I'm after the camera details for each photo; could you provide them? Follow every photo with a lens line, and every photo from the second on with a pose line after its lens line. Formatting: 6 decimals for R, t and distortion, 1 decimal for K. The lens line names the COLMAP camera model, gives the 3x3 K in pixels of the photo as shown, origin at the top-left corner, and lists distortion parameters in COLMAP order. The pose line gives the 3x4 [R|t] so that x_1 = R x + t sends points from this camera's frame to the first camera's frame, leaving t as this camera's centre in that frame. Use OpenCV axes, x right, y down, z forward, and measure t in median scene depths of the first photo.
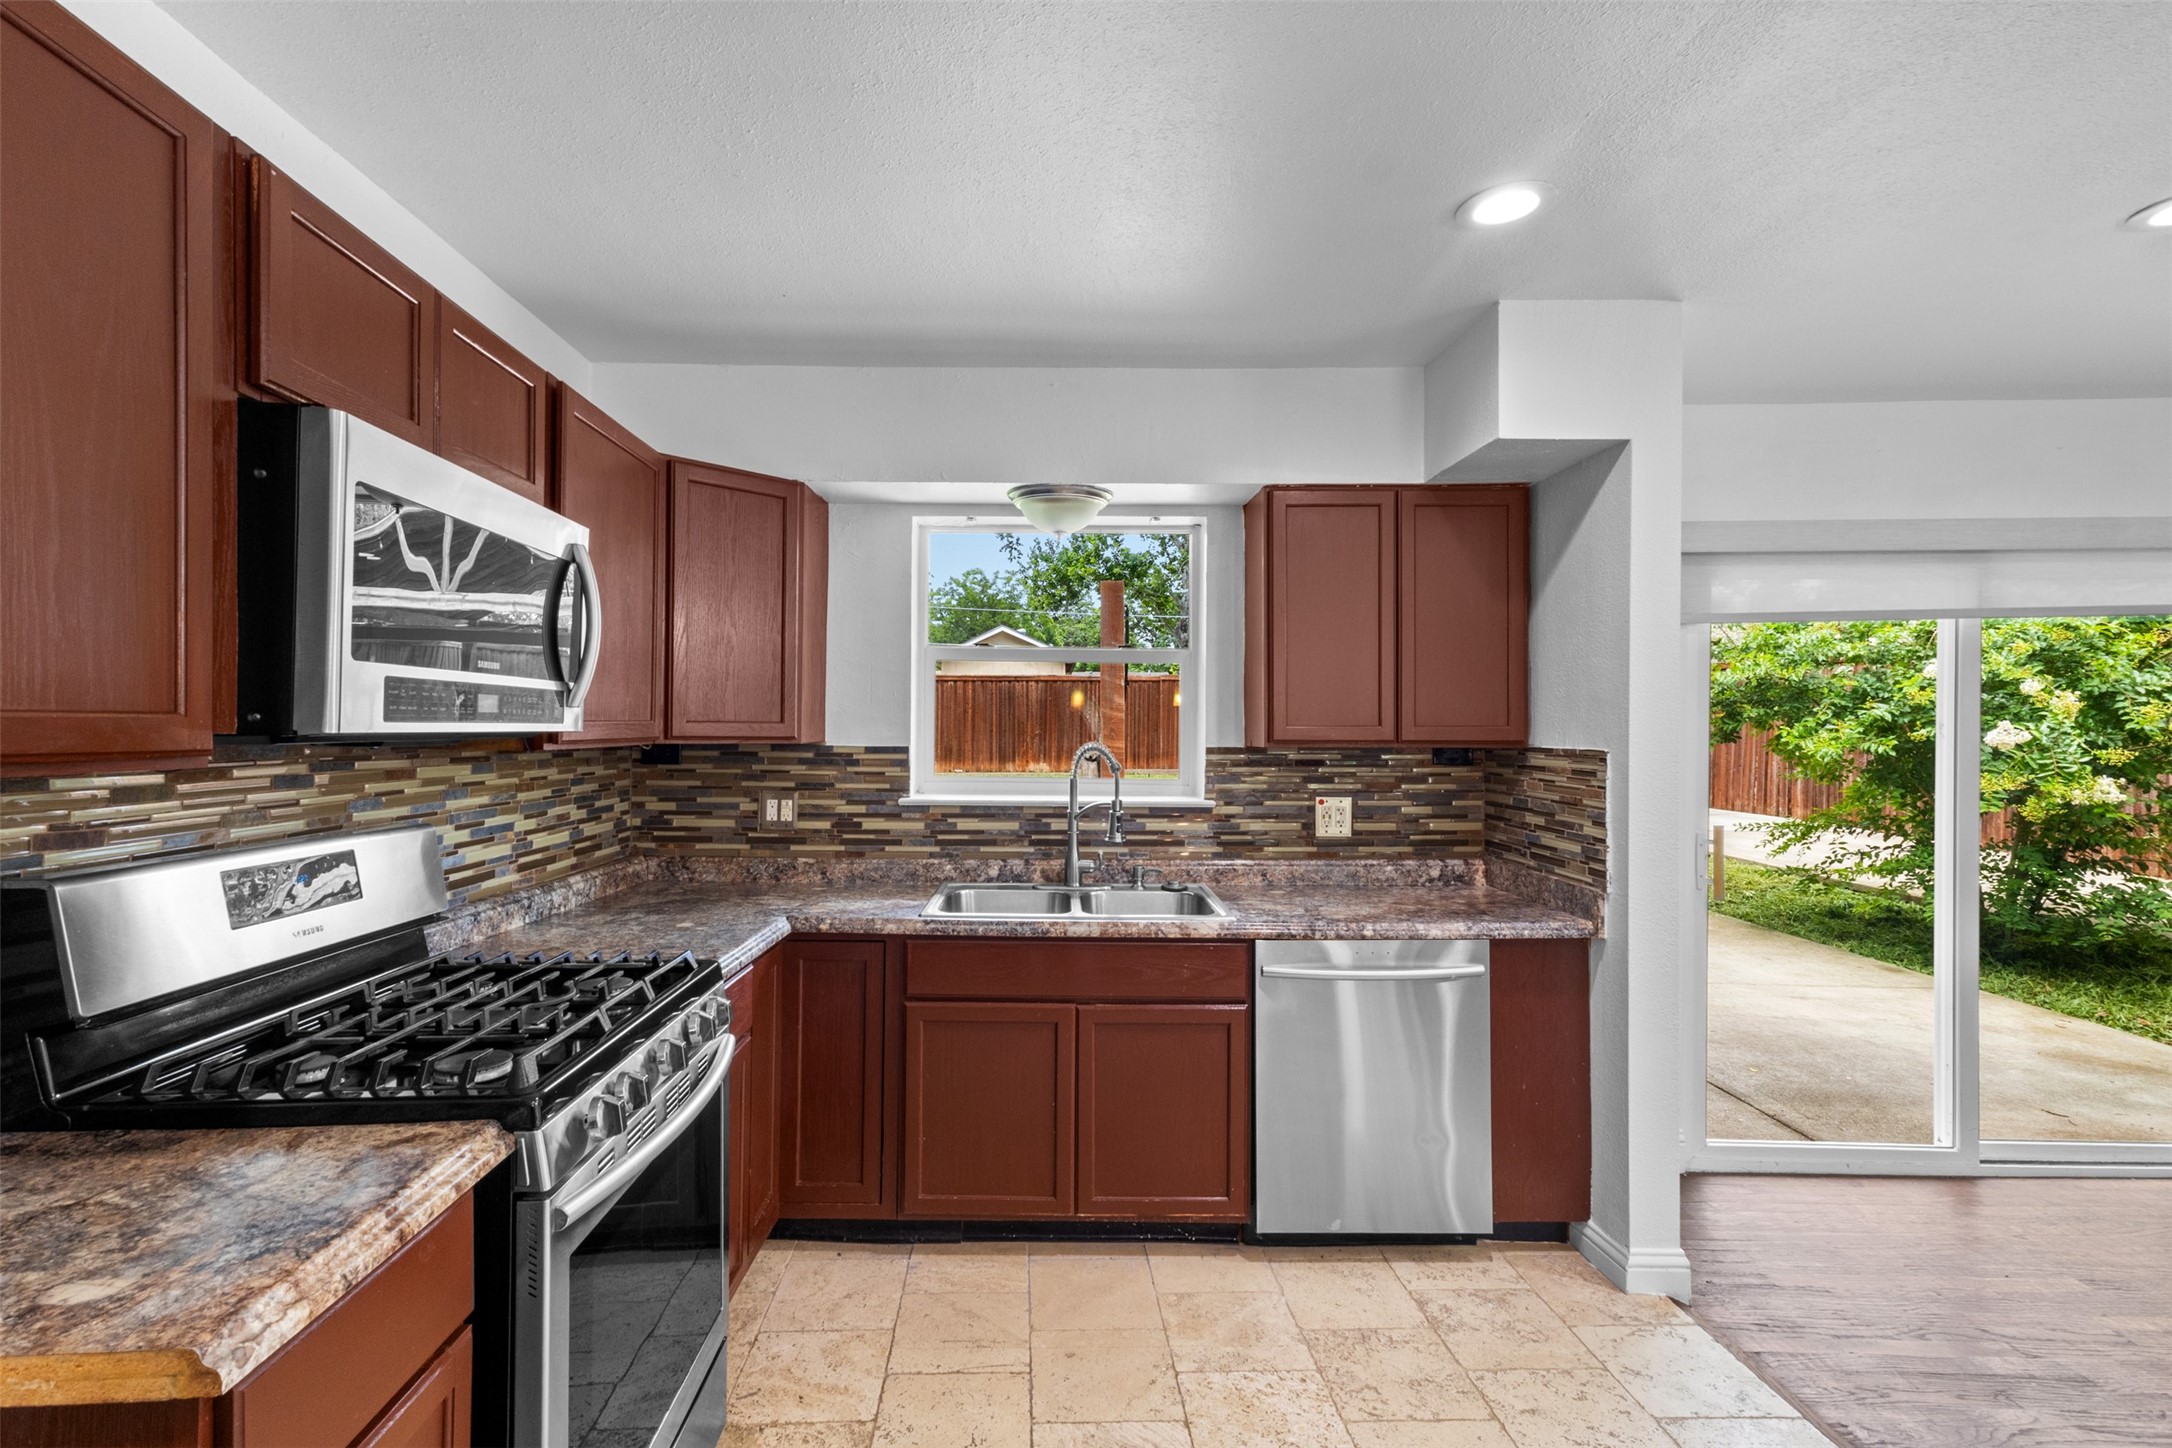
lens RADIAL K [[1003.3, 0, 1051.7], [0, 1003.3, 727.6], [0, 0, 1]] dist [0.000424, 0.001512]
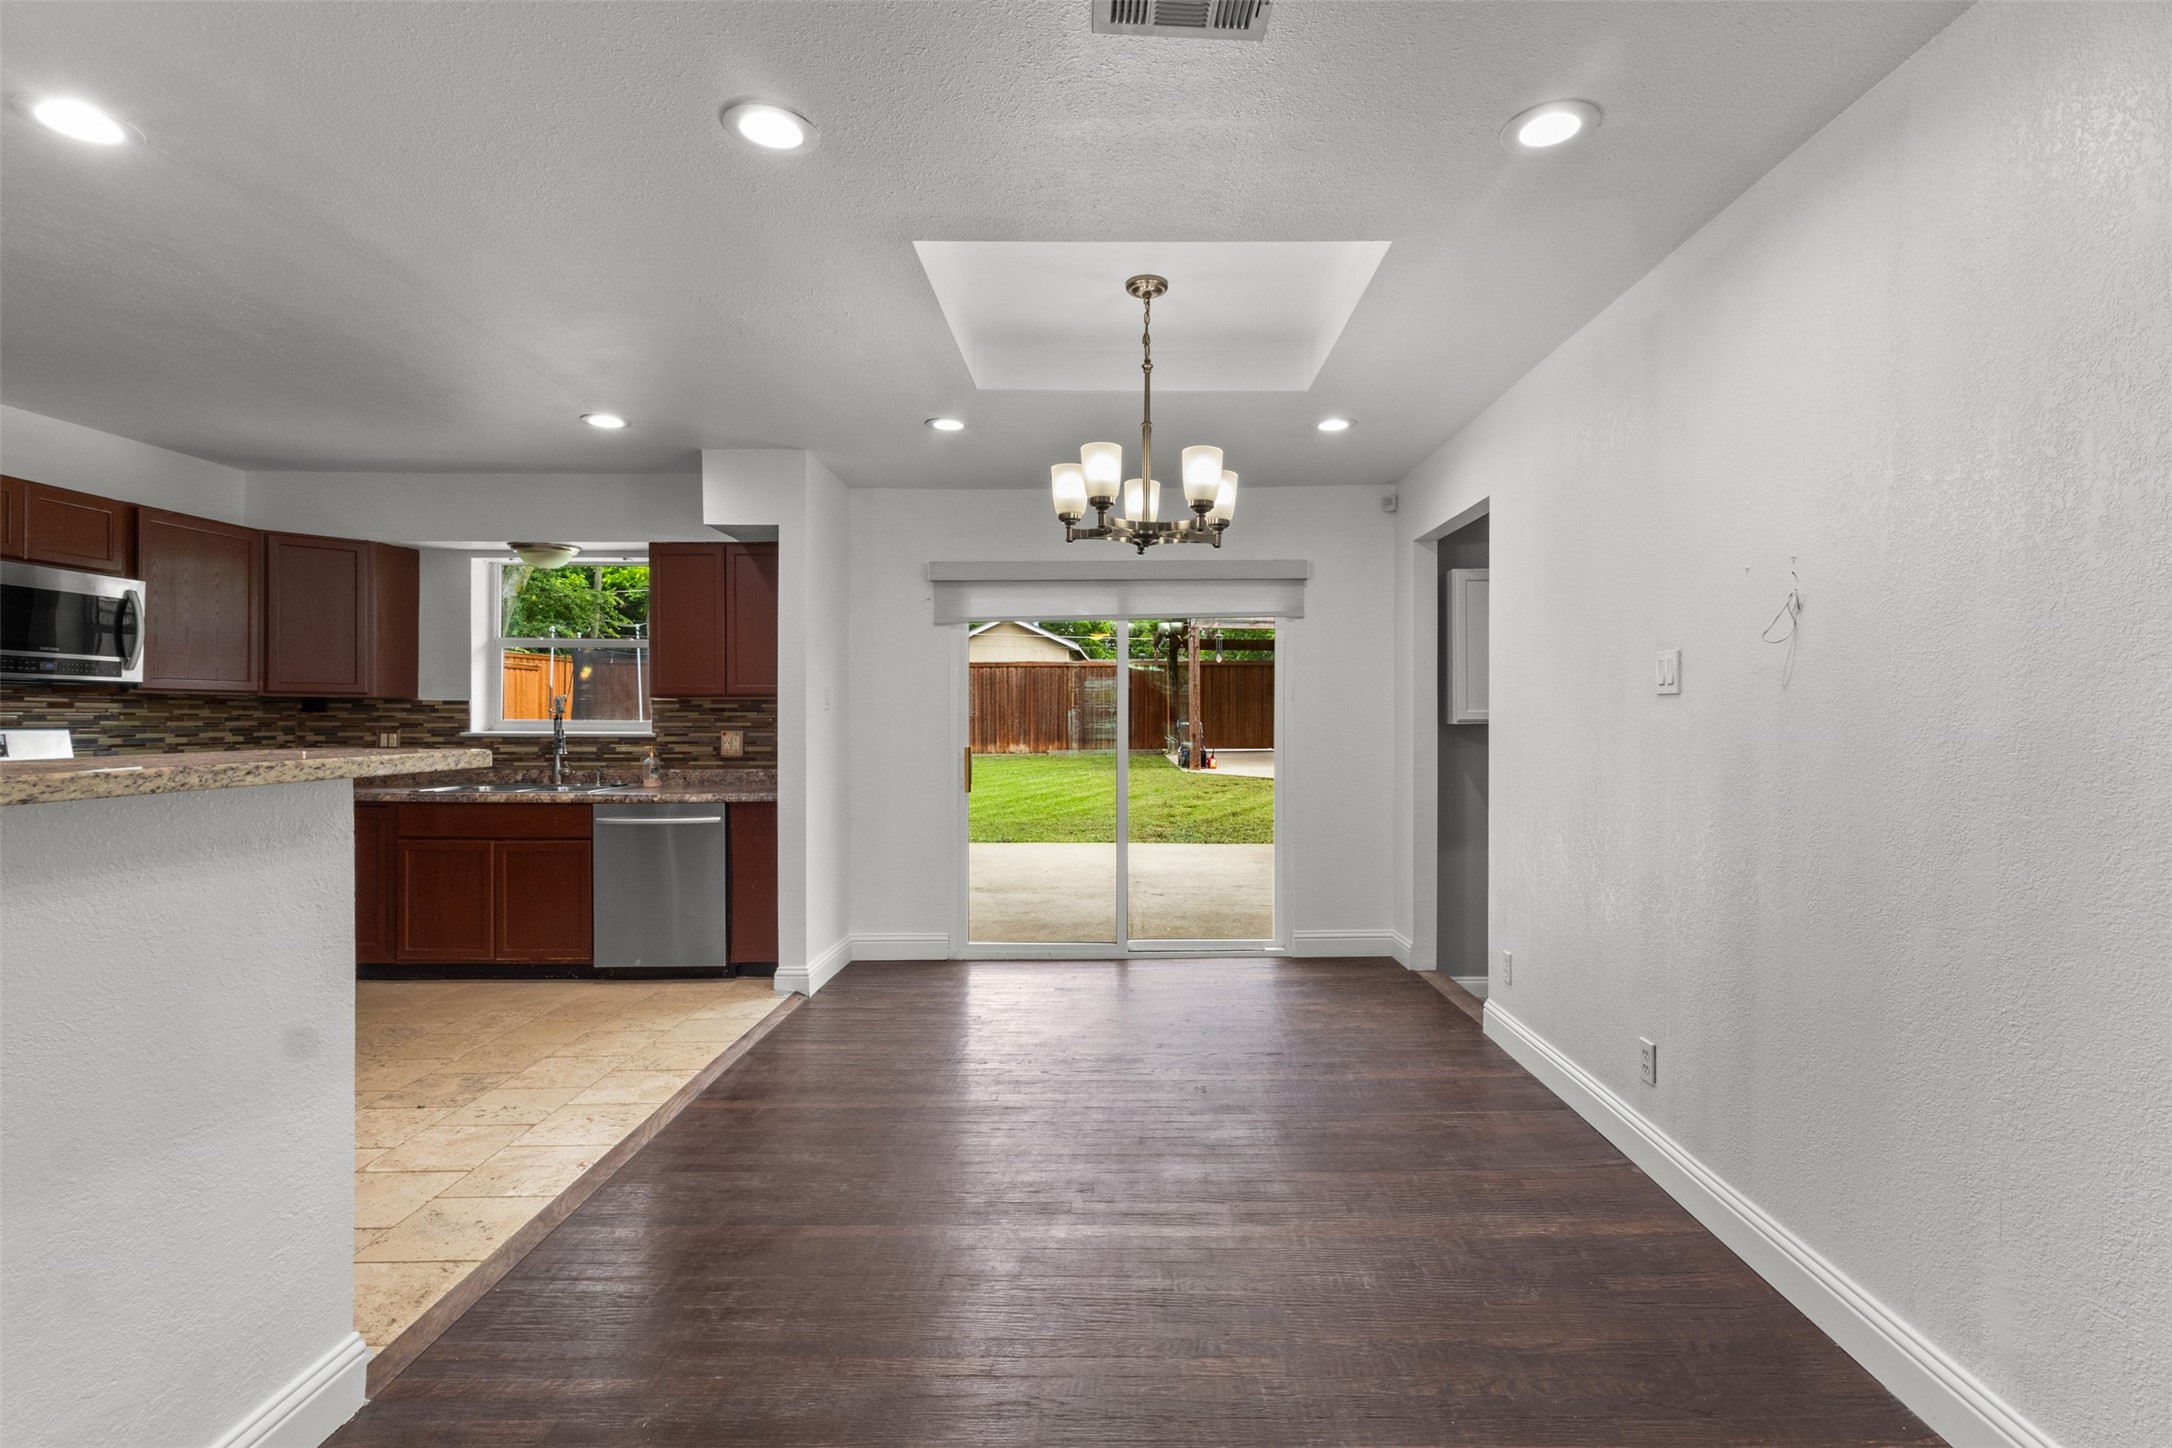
lens RADIAL K [[1003.3, 0, 1149.9], [0, 1003.3, 729.1], [0, 0, 1]] dist [0.000424, 0.001512]
pose [[0.999906, -0.003865, 0.013151, 0.938068], [0.003694, 0.999909, 0.012975, 0.047916], [-0.013200, -0.012925, 0.999829, -0.639907]]
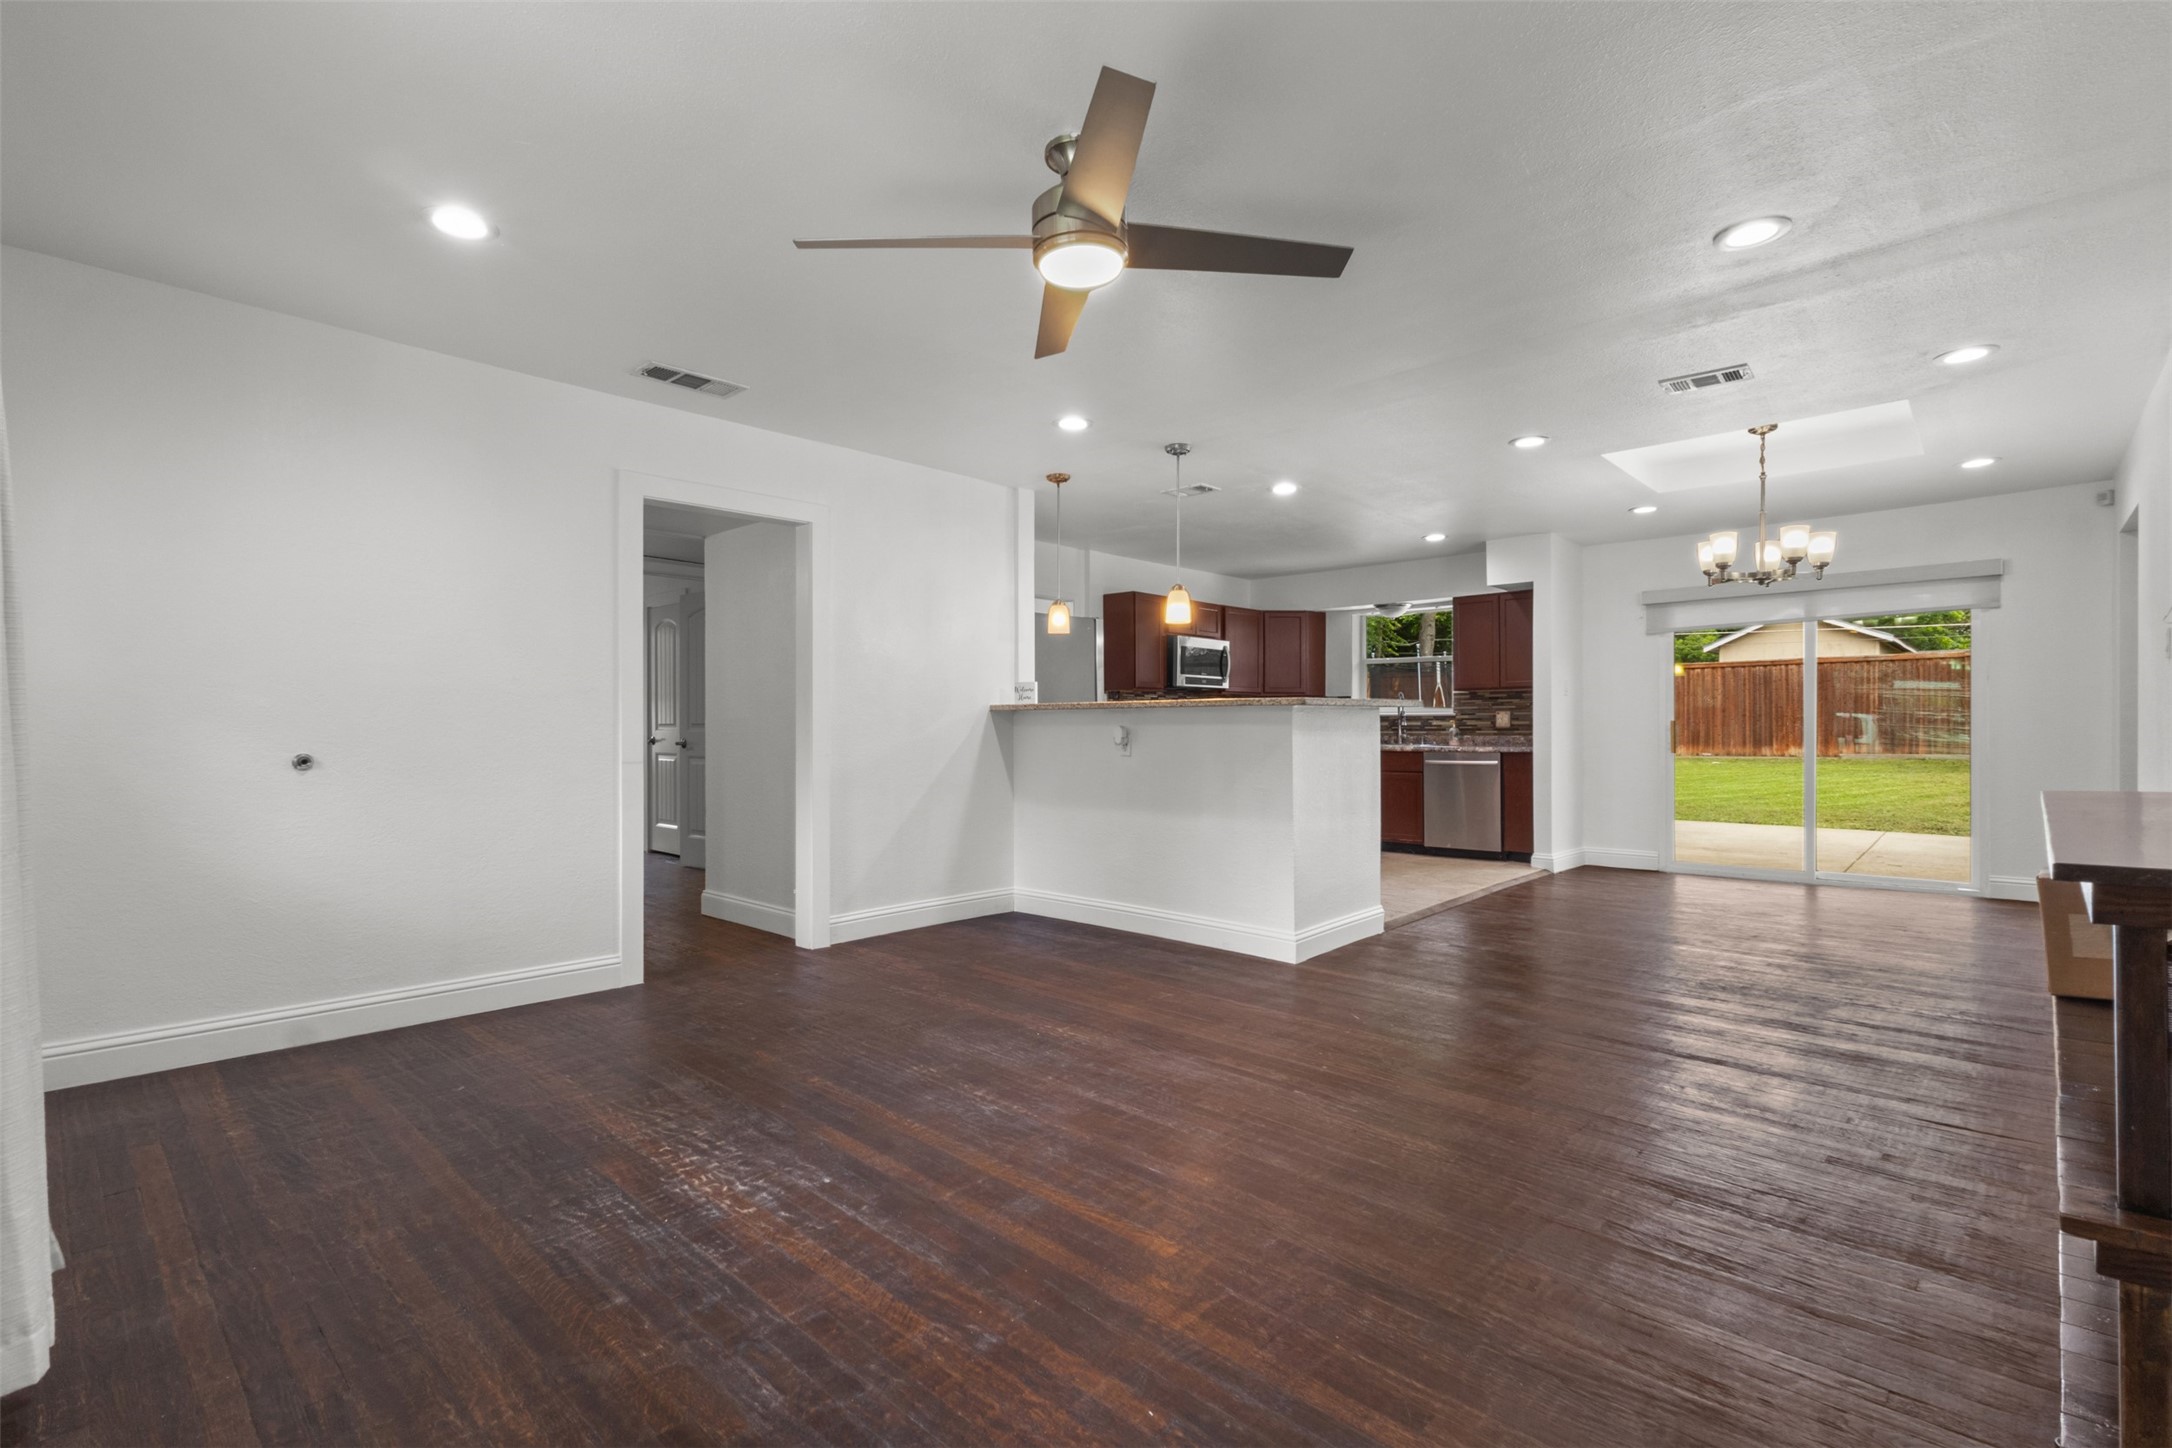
lens RADIAL K [[1003.3, 0, 1082.9], [0, 1003.3, 715.8], [0, 0, 1]] dist [0.000424, 0.001512]
pose [[0.723934, -0.012944, -0.689748, 1.261036], [0.005684, 0.999902, -0.012799, 0.106706], [0.689846, 0.005346, 0.723936, -1.567808]]
